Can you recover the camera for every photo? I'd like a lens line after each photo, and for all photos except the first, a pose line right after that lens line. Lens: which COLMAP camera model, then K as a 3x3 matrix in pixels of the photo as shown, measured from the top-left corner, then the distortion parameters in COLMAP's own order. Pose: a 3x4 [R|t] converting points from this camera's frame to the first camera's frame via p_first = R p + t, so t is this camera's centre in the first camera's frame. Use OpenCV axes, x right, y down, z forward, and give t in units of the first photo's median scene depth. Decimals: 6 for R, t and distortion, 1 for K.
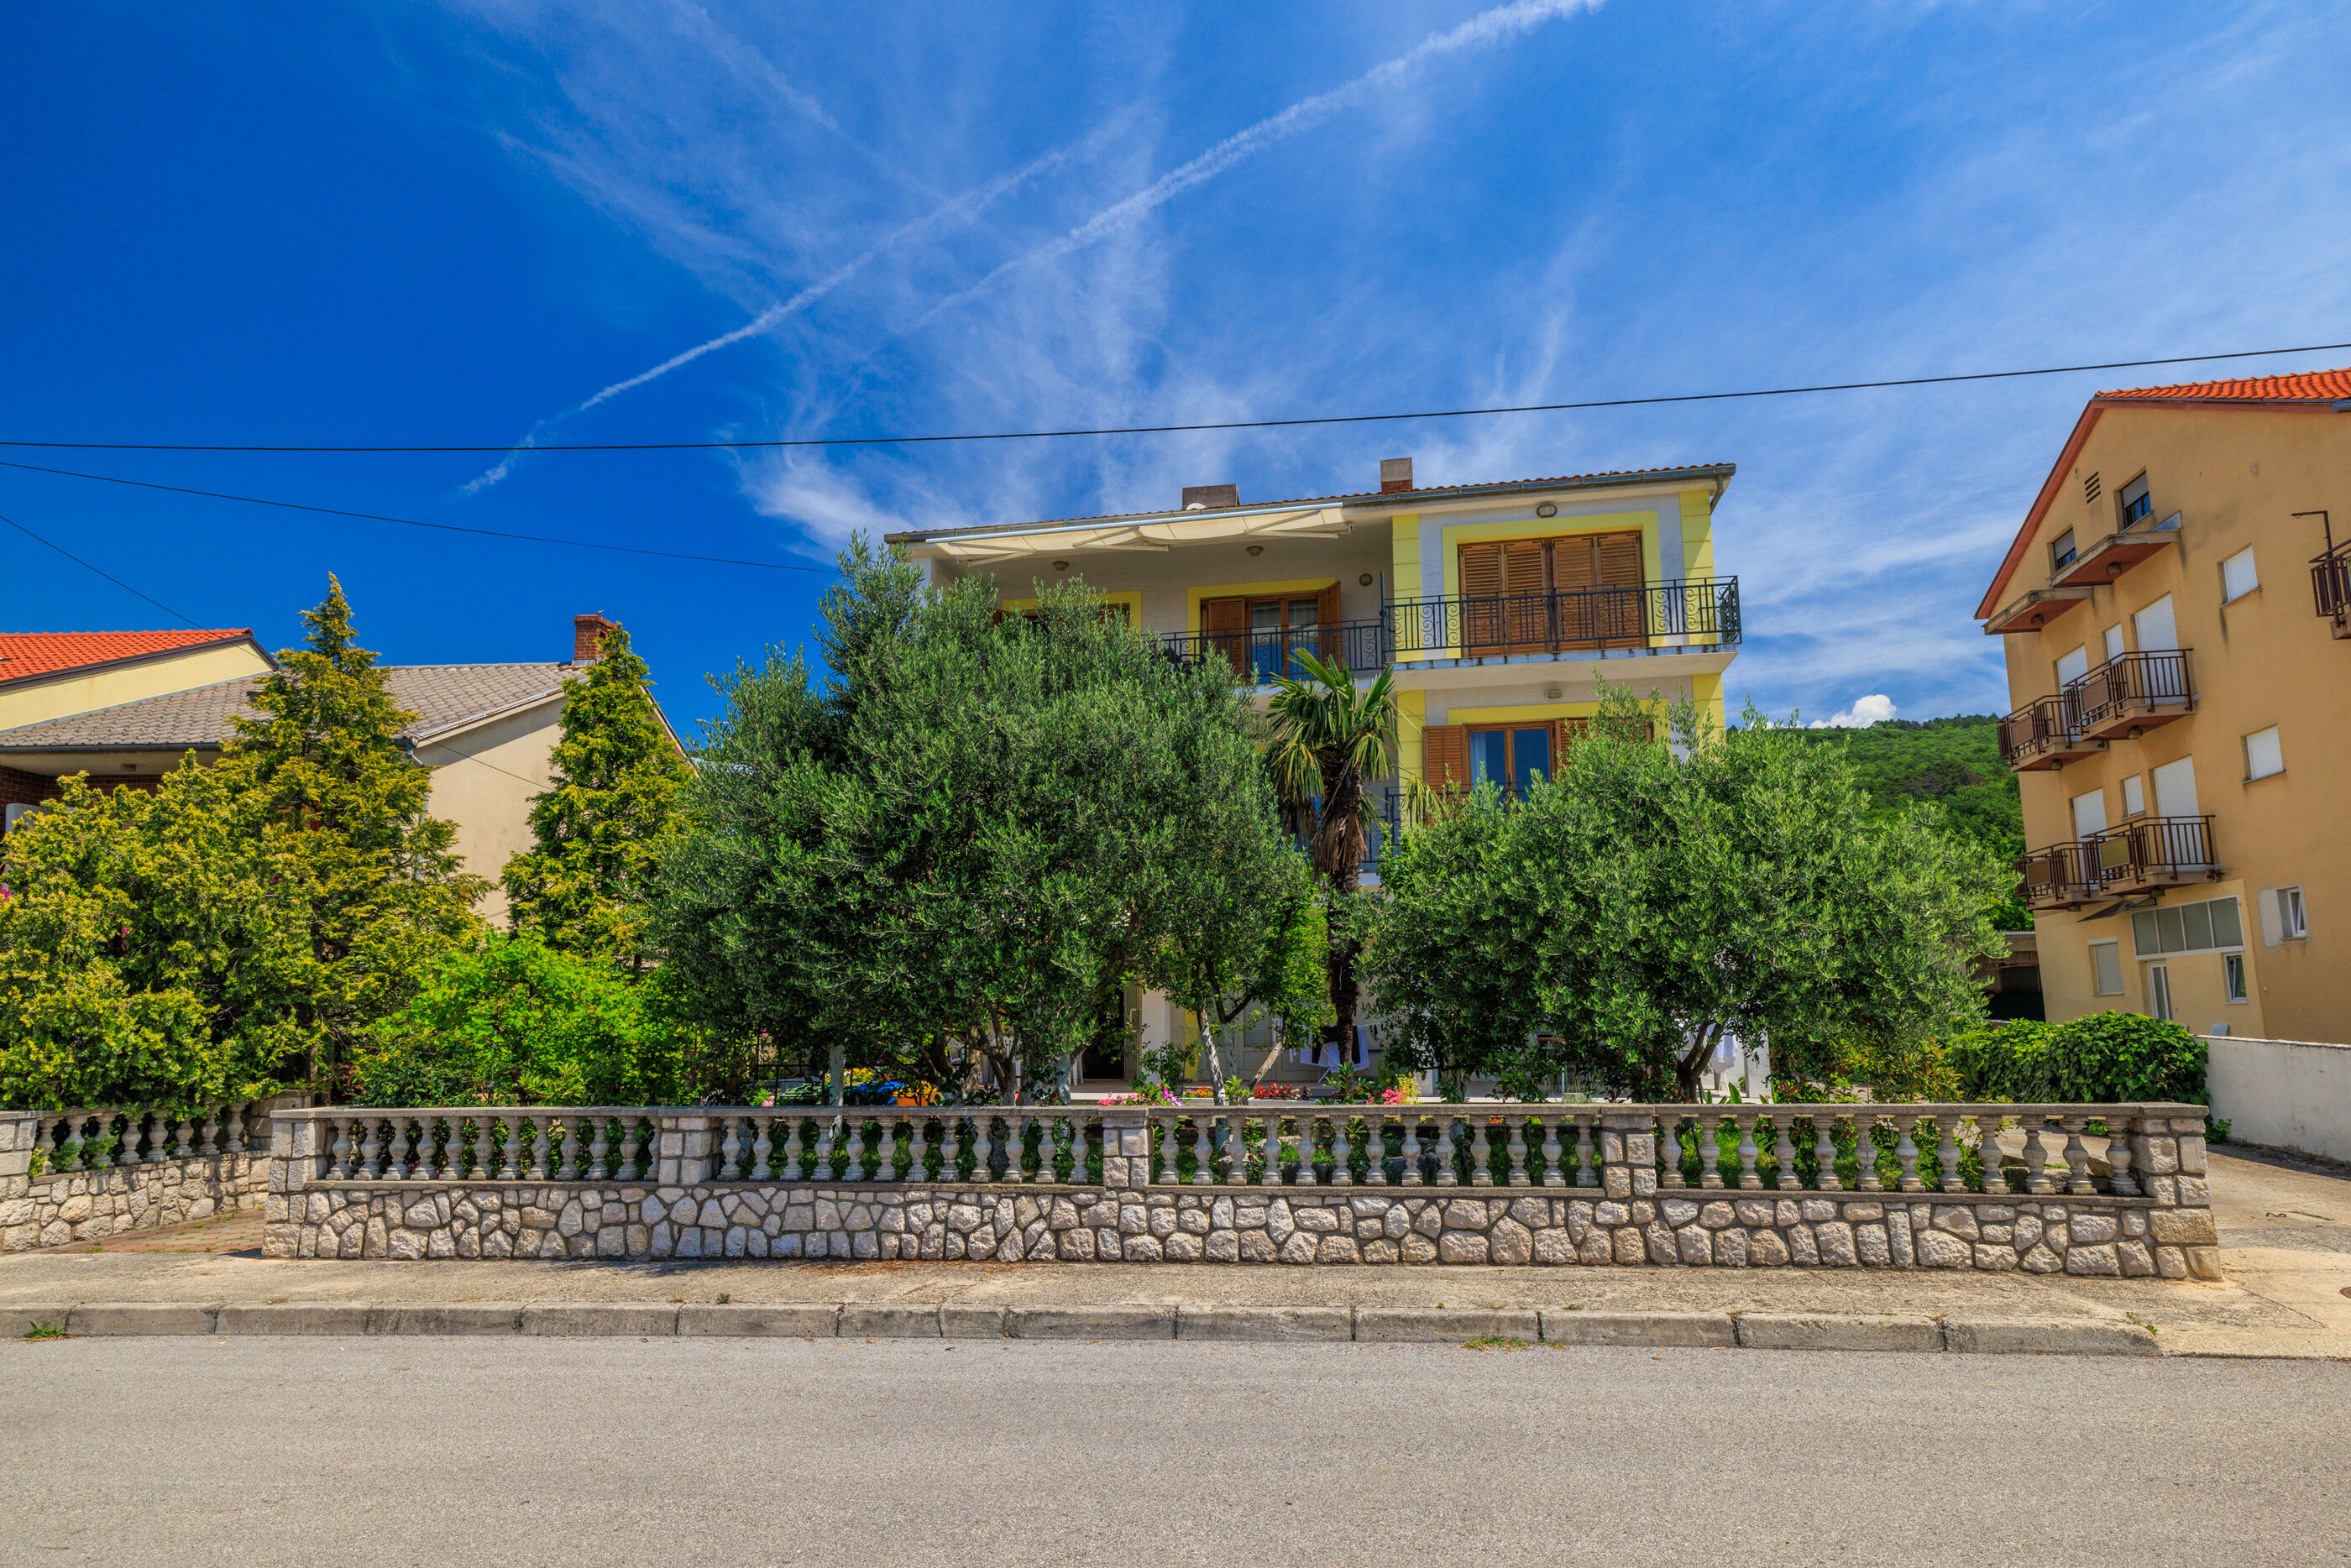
lens RADIAL K [[1260.6, 0, 1175.5], [0, 1260.6, 784.0], [0, 0, 1]] dist [-0.001658, 0.001949]
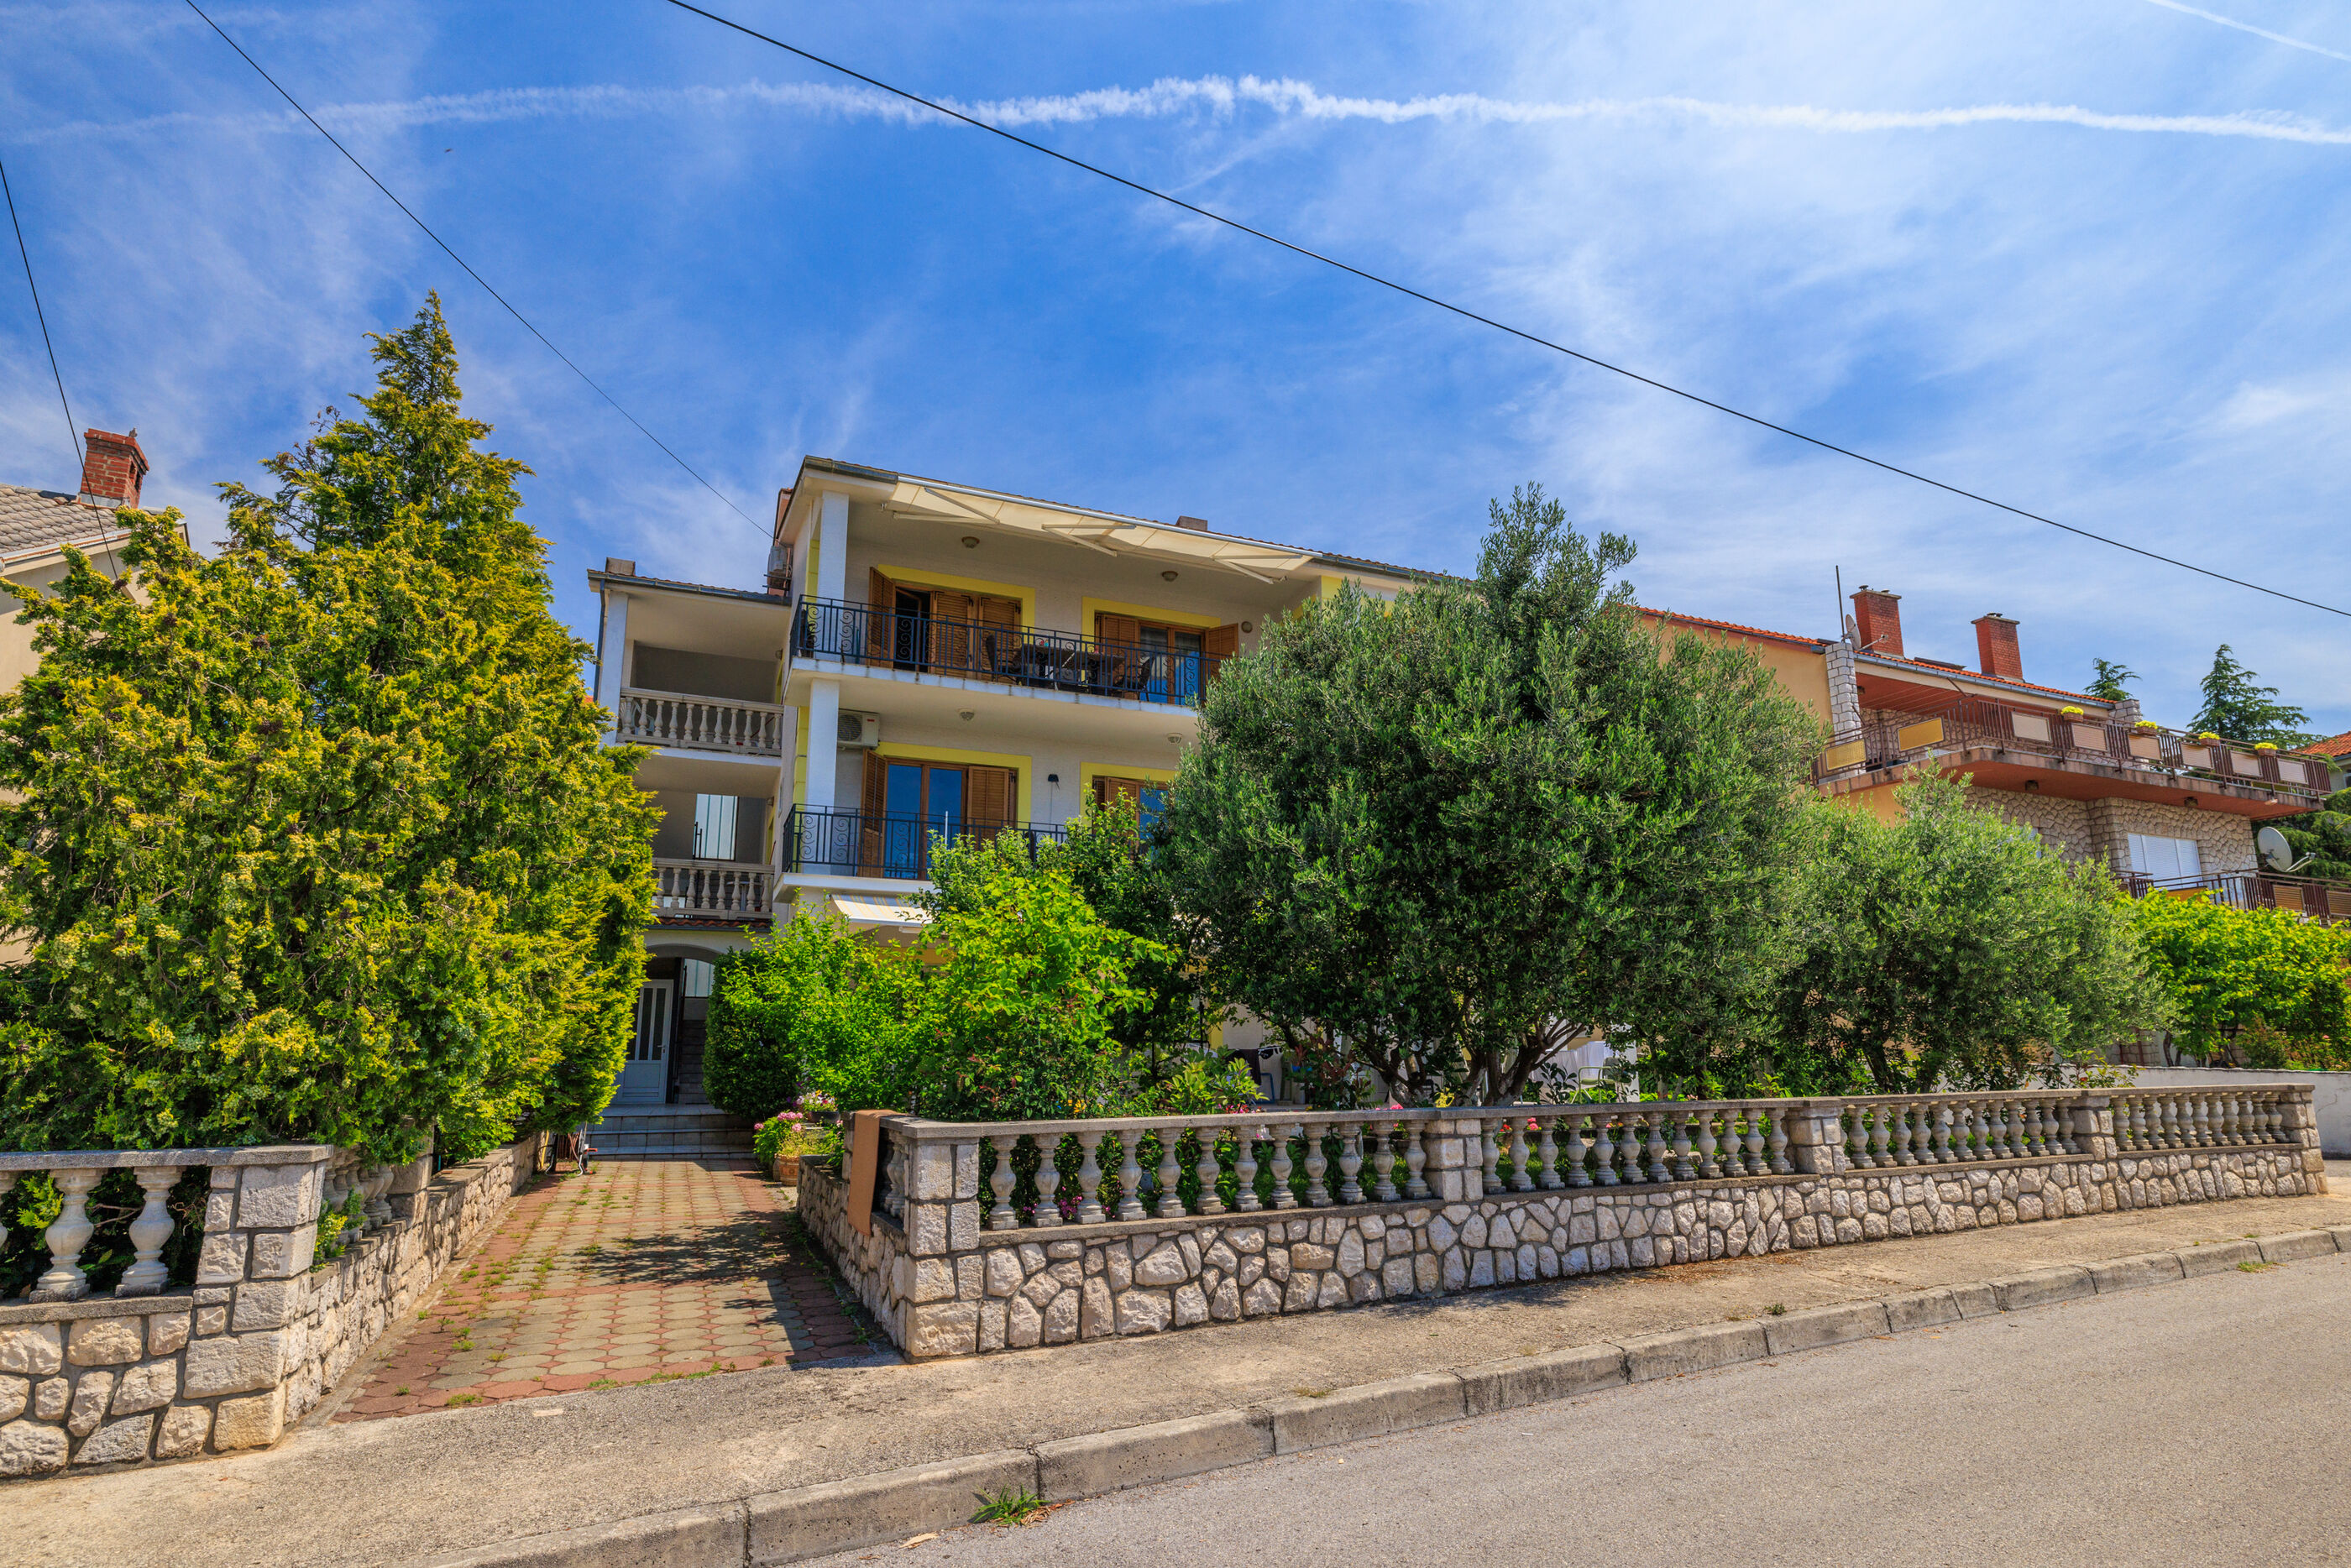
lens RADIAL K [[1218.8, 0, 1177.7], [0, 1218.8, 843.2], [0, 0, 1]] dist [-0.003575, 0.000890]
pose [[0.821358, 0.106962, 0.560294, -1.030332], [-0.107865, 0.993664, -0.031570, 0.132369], [-0.560121, -0.034506, 0.827692, 0.458346]]
